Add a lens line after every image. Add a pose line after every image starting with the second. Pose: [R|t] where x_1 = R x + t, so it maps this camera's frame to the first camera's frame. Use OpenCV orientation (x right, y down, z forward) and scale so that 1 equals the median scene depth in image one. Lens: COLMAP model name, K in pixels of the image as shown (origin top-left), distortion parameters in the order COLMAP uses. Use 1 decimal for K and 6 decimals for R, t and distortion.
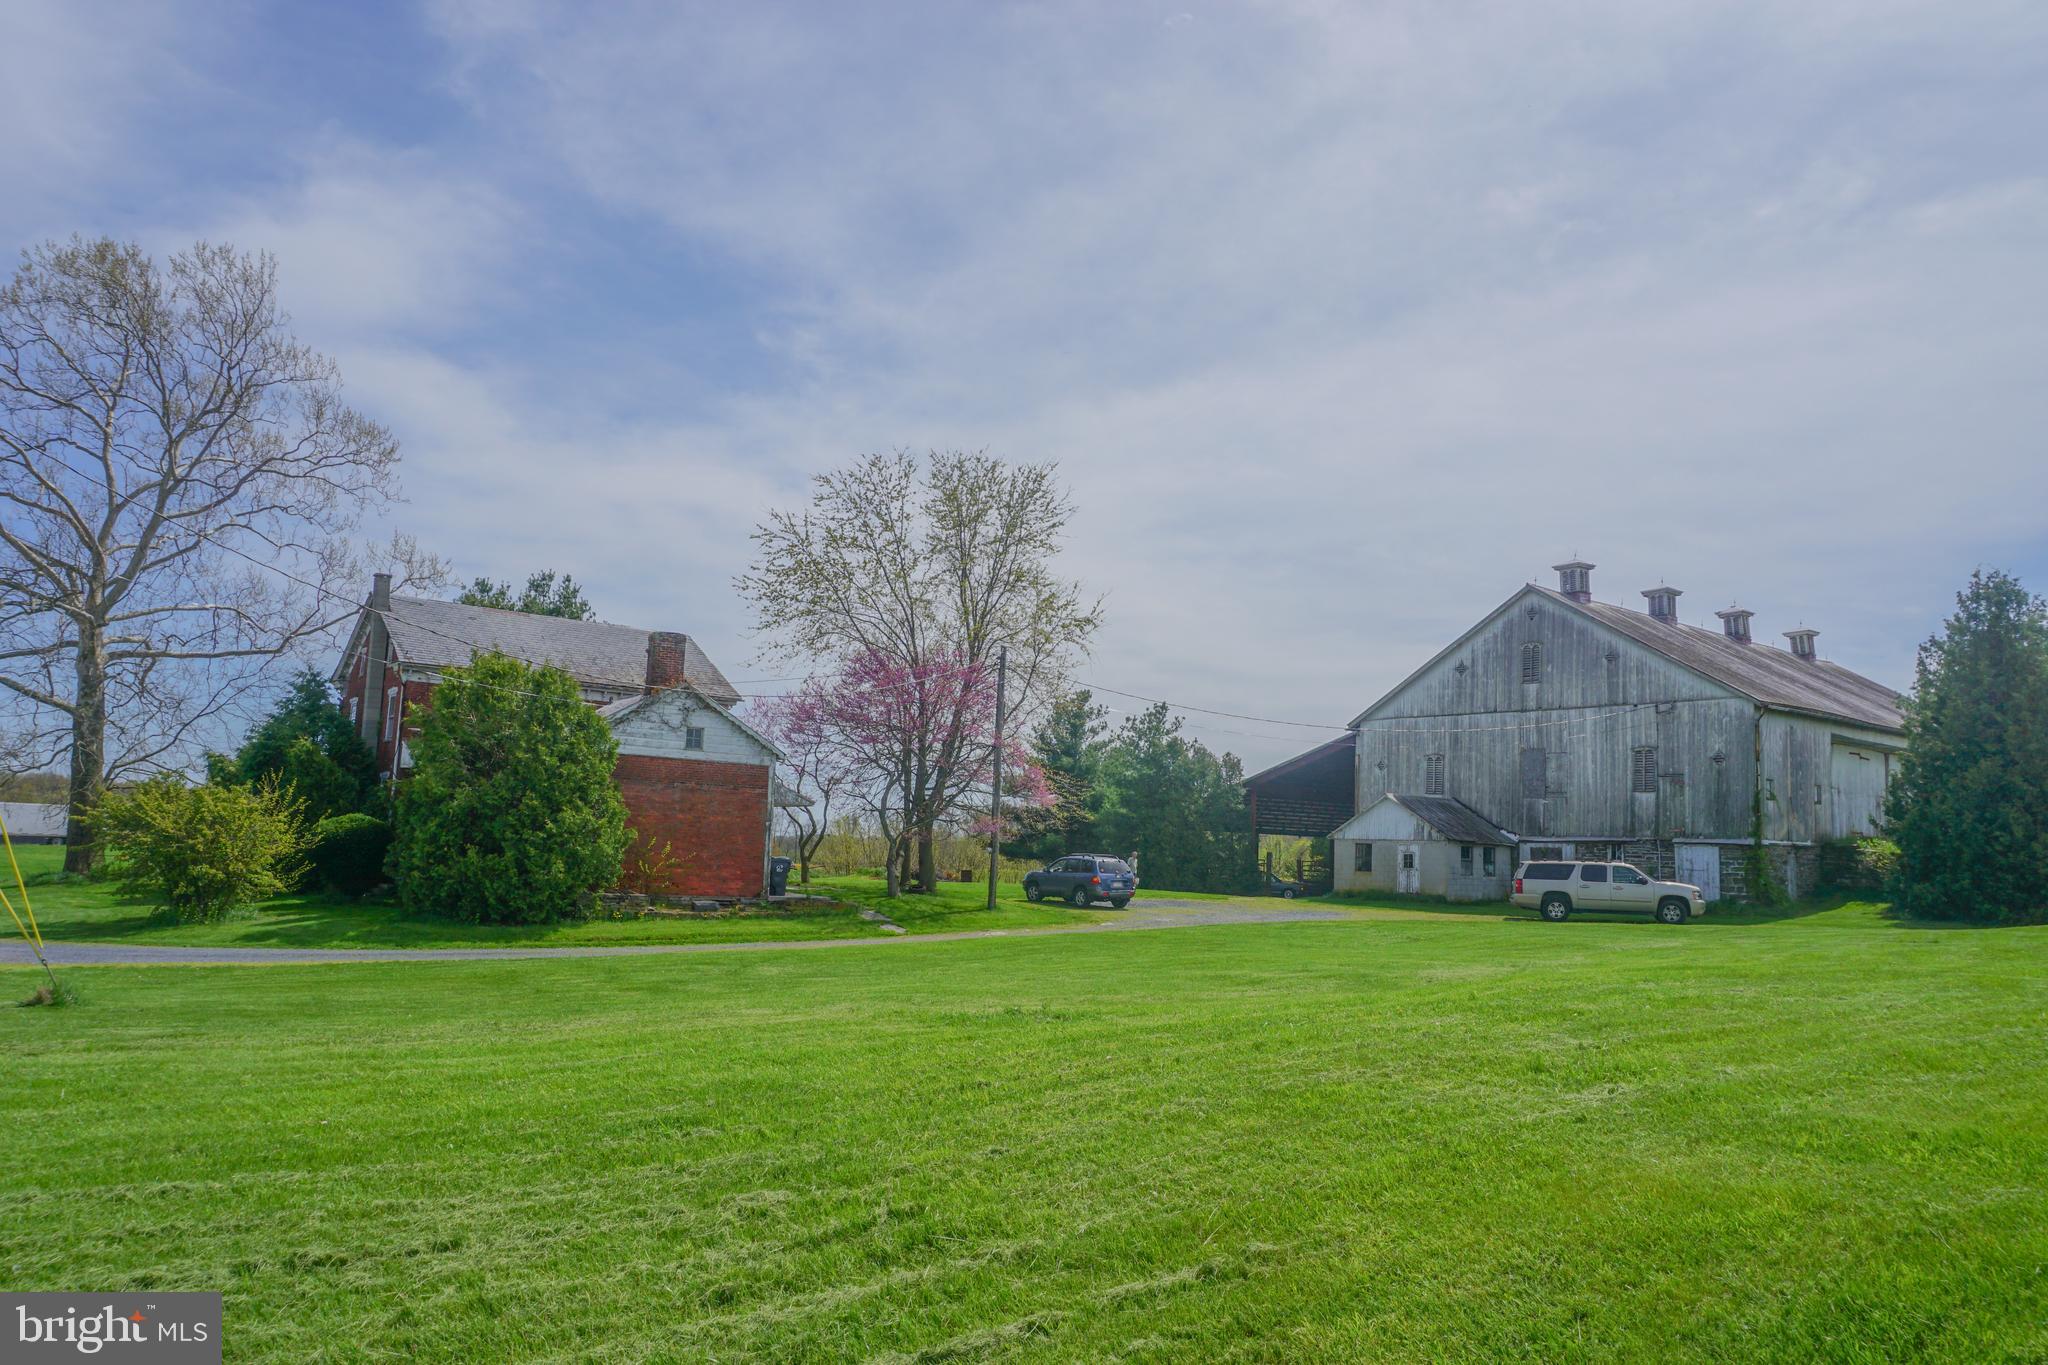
lens RADIAL K [[1394.7, 0, 1024.0], [0, 1394.7, 680.5], [0, 0, 1]] dist [-0.039109, 0.010251]
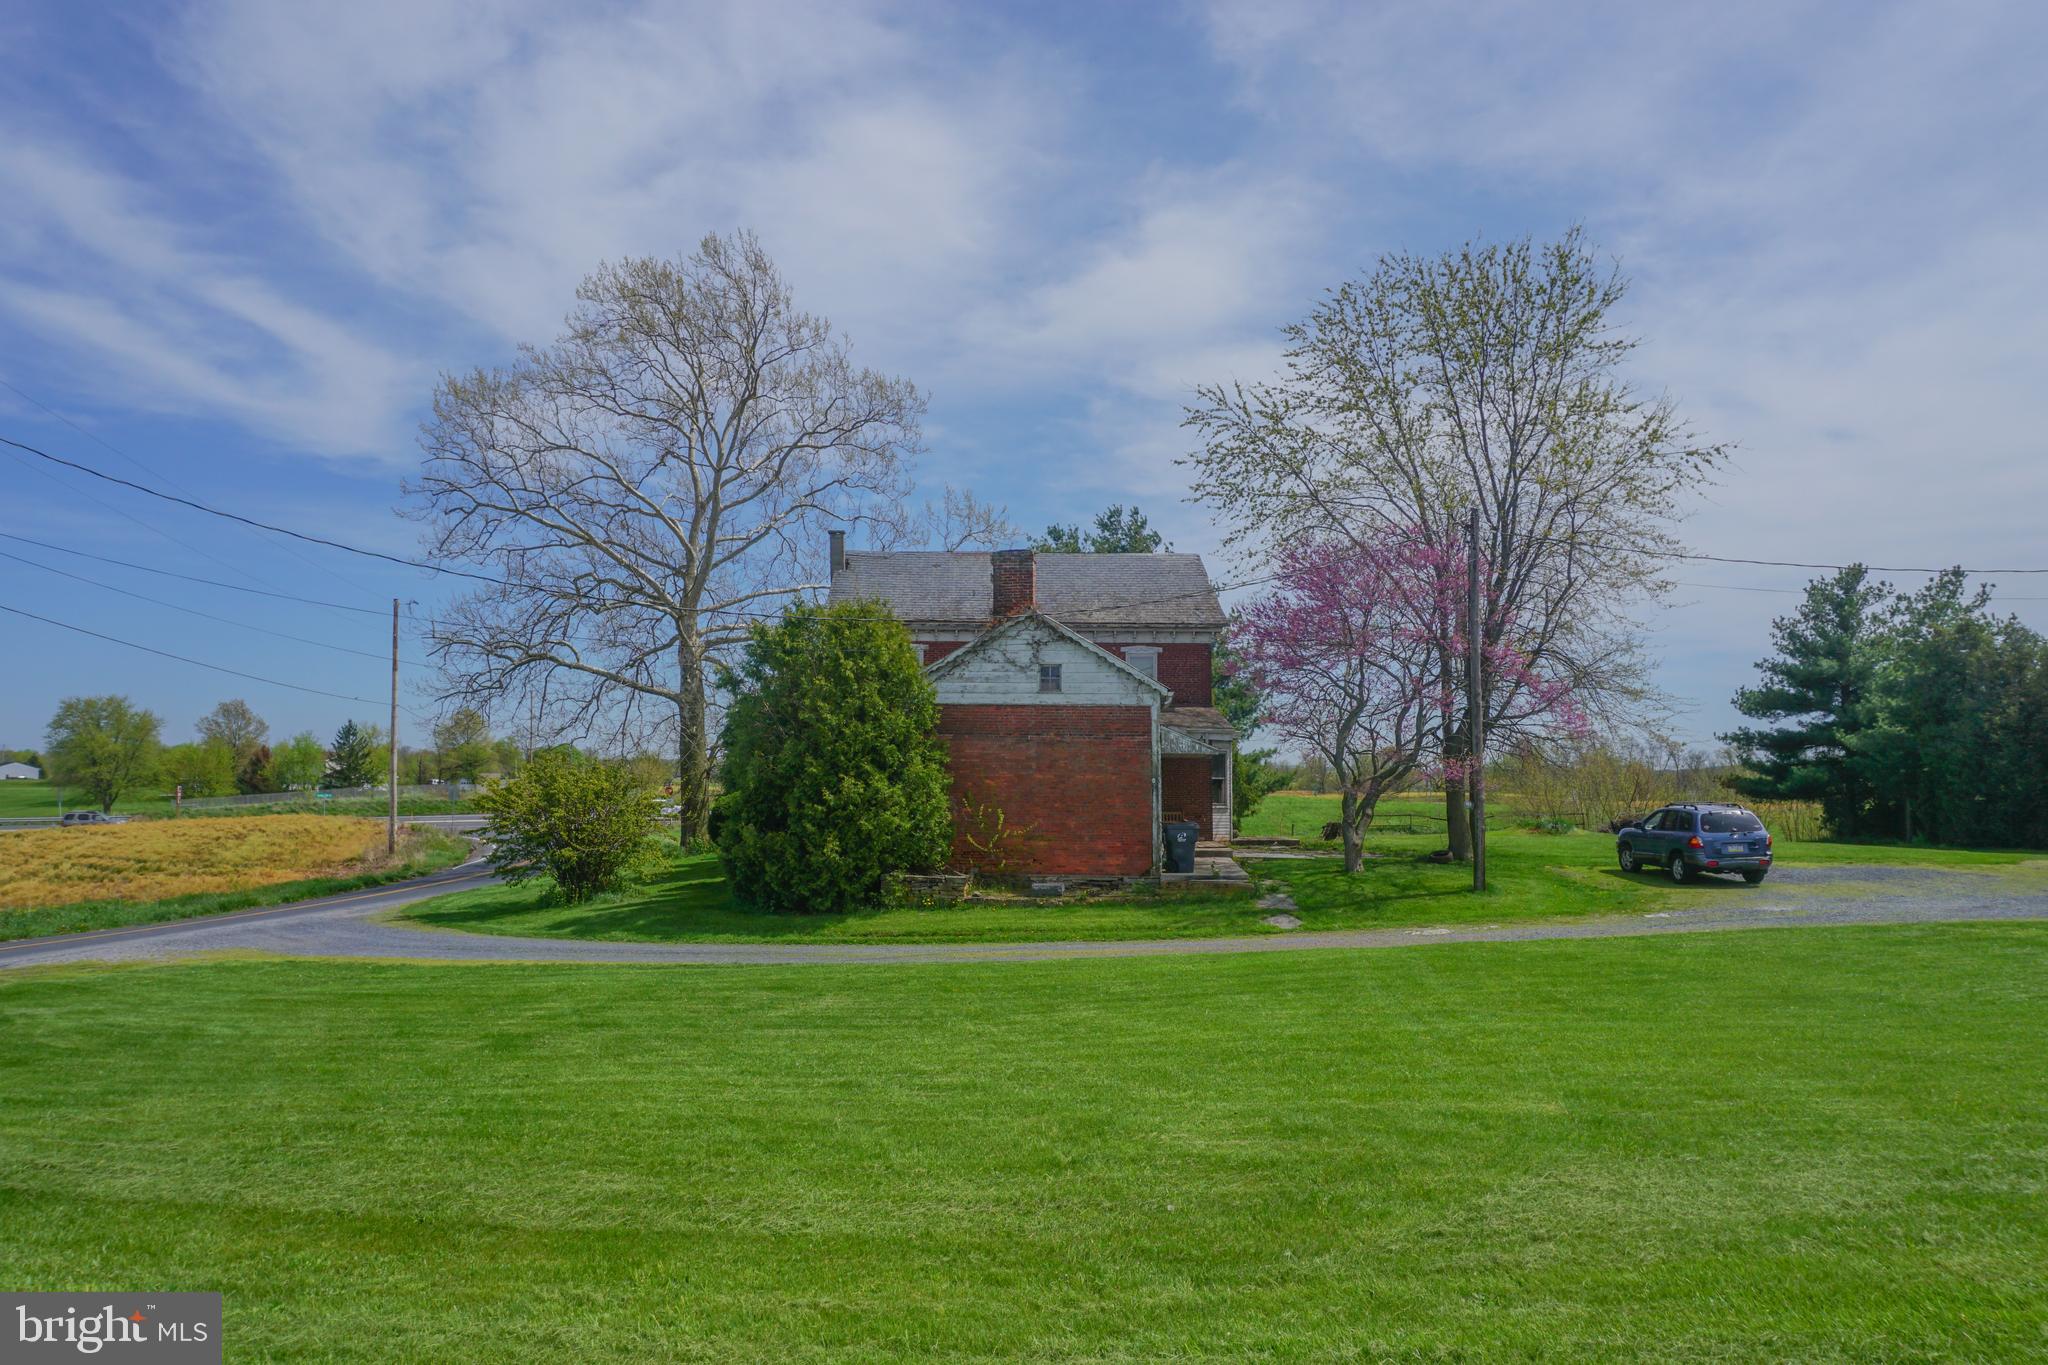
lens RADIAL K [[1394.7, 0, 1023.5], [0, 1394.7, 686.4], [0, 0, 1]] dist [-0.039109, 0.010251]
pose [[0.805774, -0.074849, -0.587474, 0.218767], [0.101160, 0.994798, 0.012005, 0.035028], [0.583519, -0.069102, 0.809154, 0.343043]]
